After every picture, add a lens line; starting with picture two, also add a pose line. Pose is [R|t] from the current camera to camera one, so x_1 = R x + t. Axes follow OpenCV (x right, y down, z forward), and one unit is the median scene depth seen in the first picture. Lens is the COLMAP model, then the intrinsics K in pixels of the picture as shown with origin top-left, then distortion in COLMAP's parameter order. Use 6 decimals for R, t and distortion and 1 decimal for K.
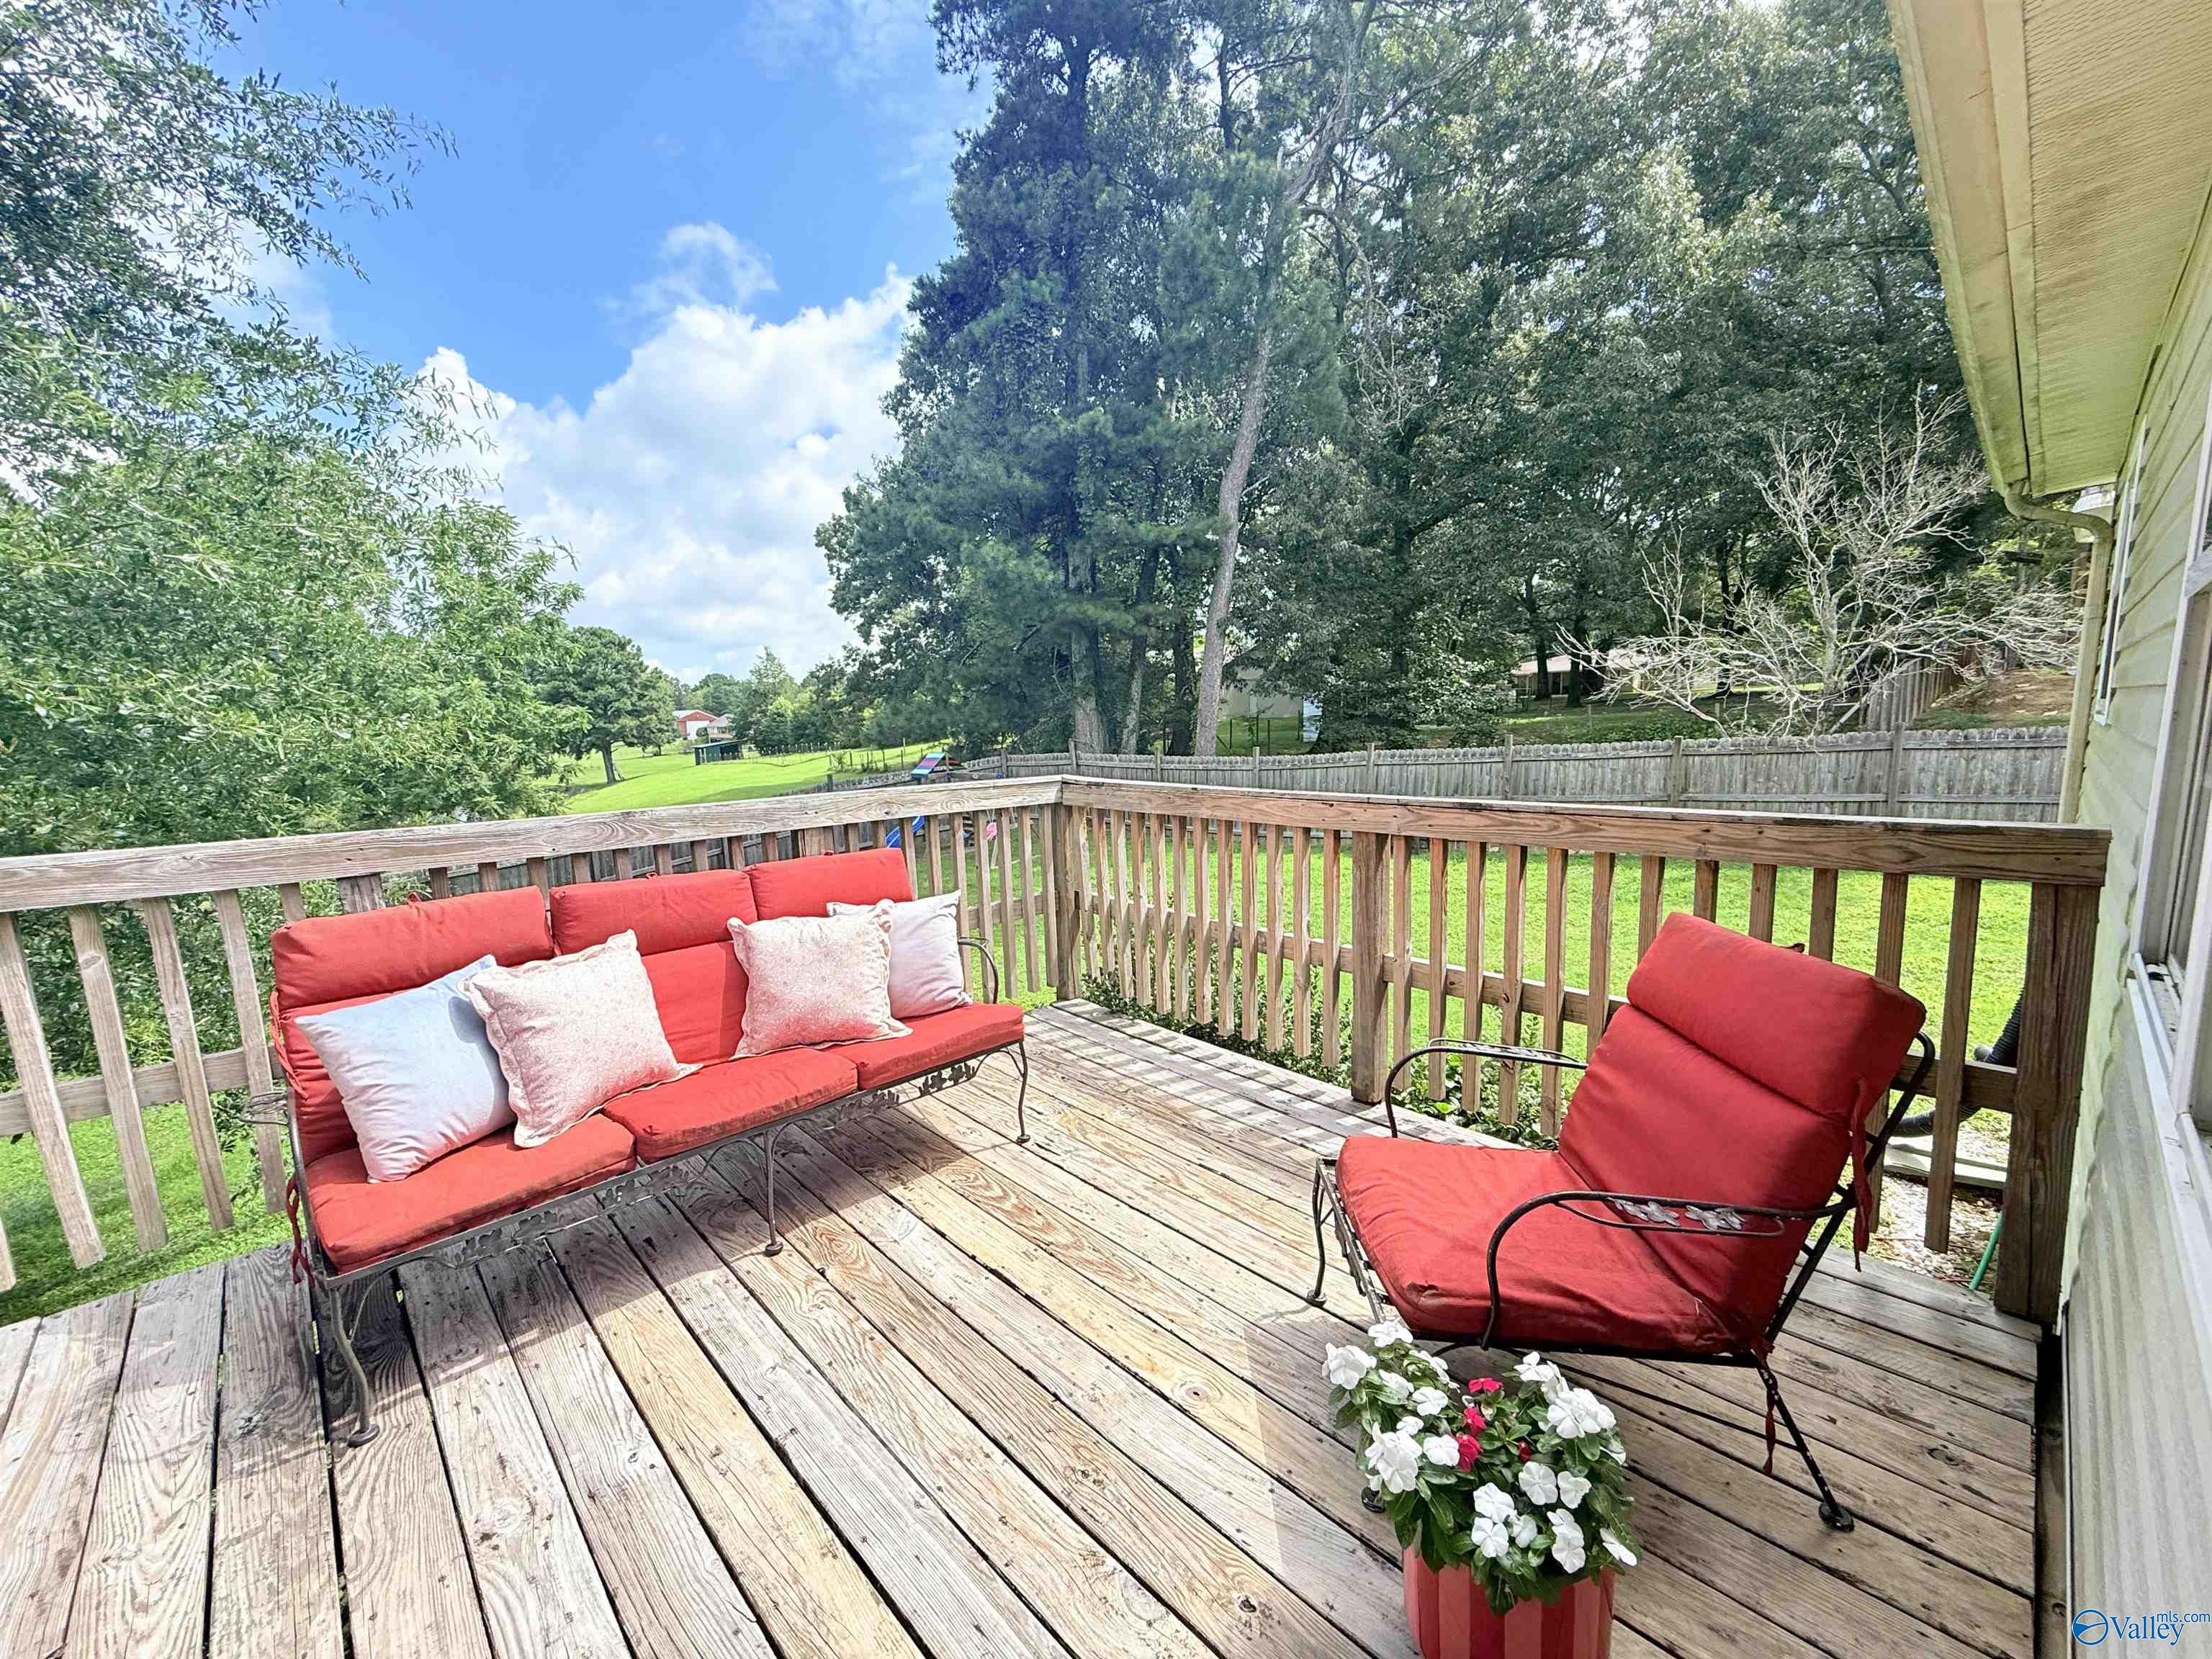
lens RADIAL K [[875.7, 0, 1104.4], [0, 875.7, 834.3], [0, 0, 1]] dist [0.000359, -0.000114]
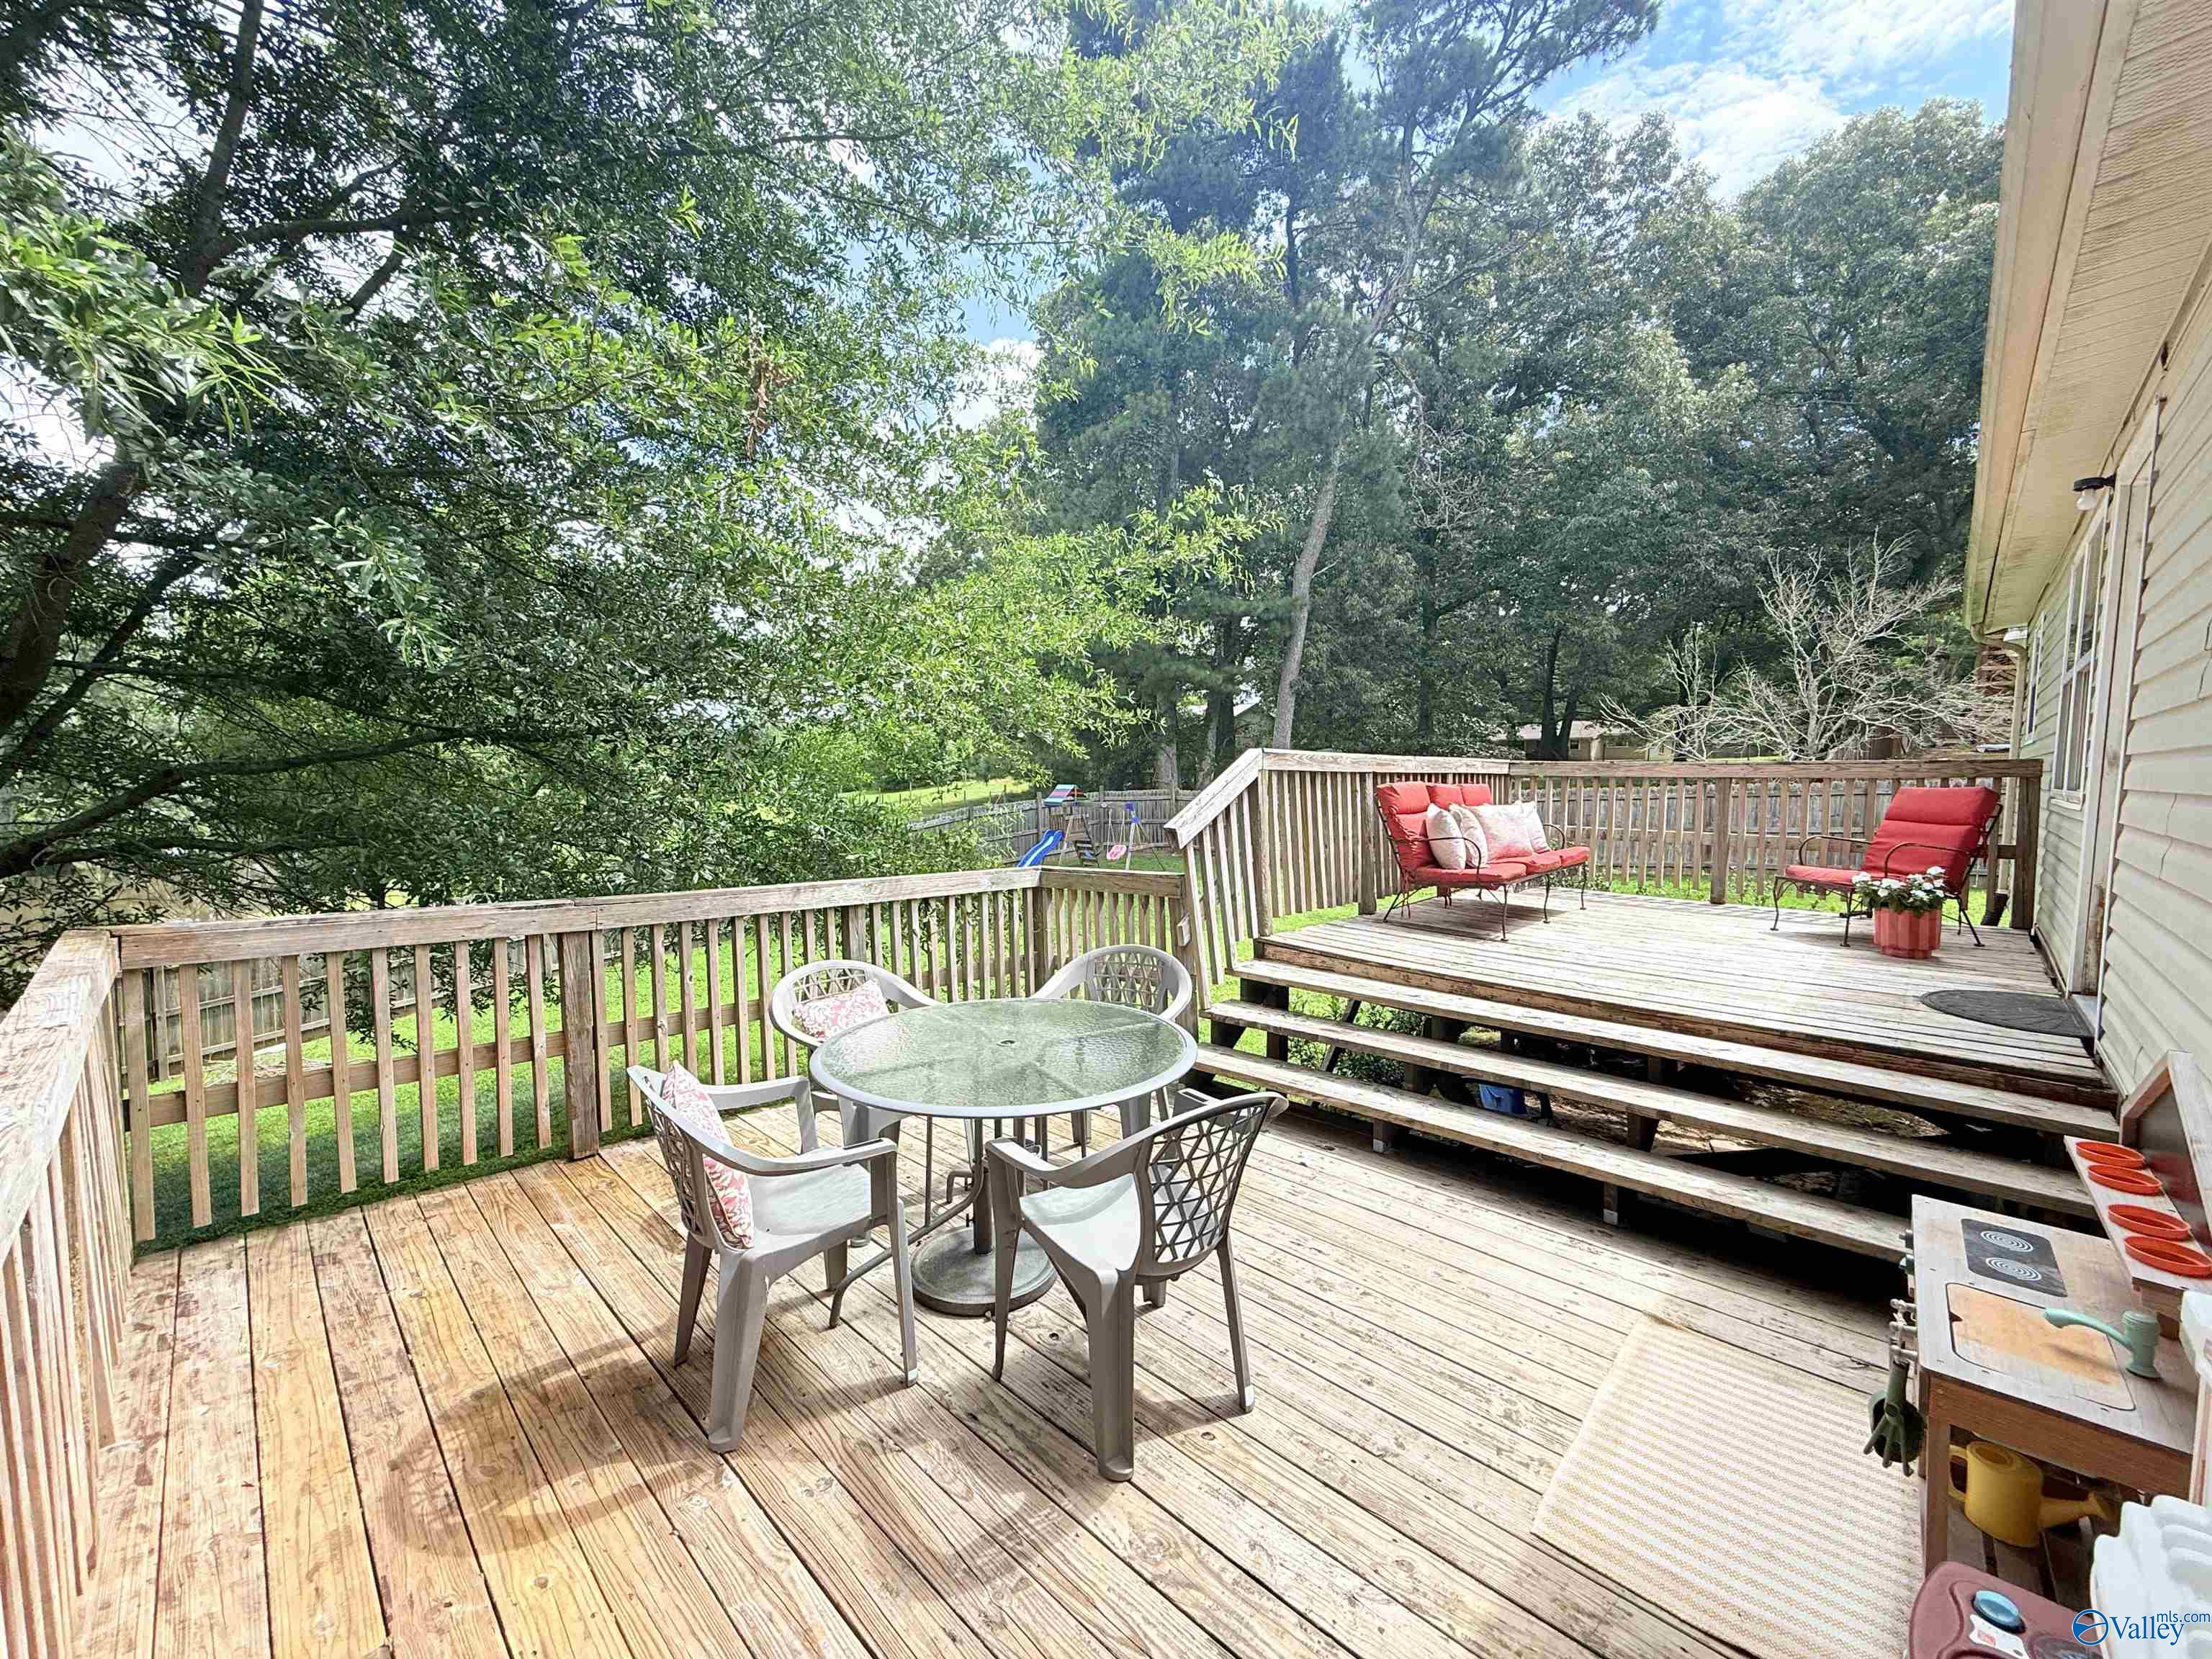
lens RADIAL K [[875.7, 0, 1109.0], [0, 875.7, 837.3], [0, 0, 1]] dist [0.000359, -0.000114]
pose [[0.998202, 0.024844, 0.054541, -0.292832], [-0.021518, 0.997922, -0.060739, 0.066956], [-0.055937, 0.059456, 0.996662, -0.238865]]
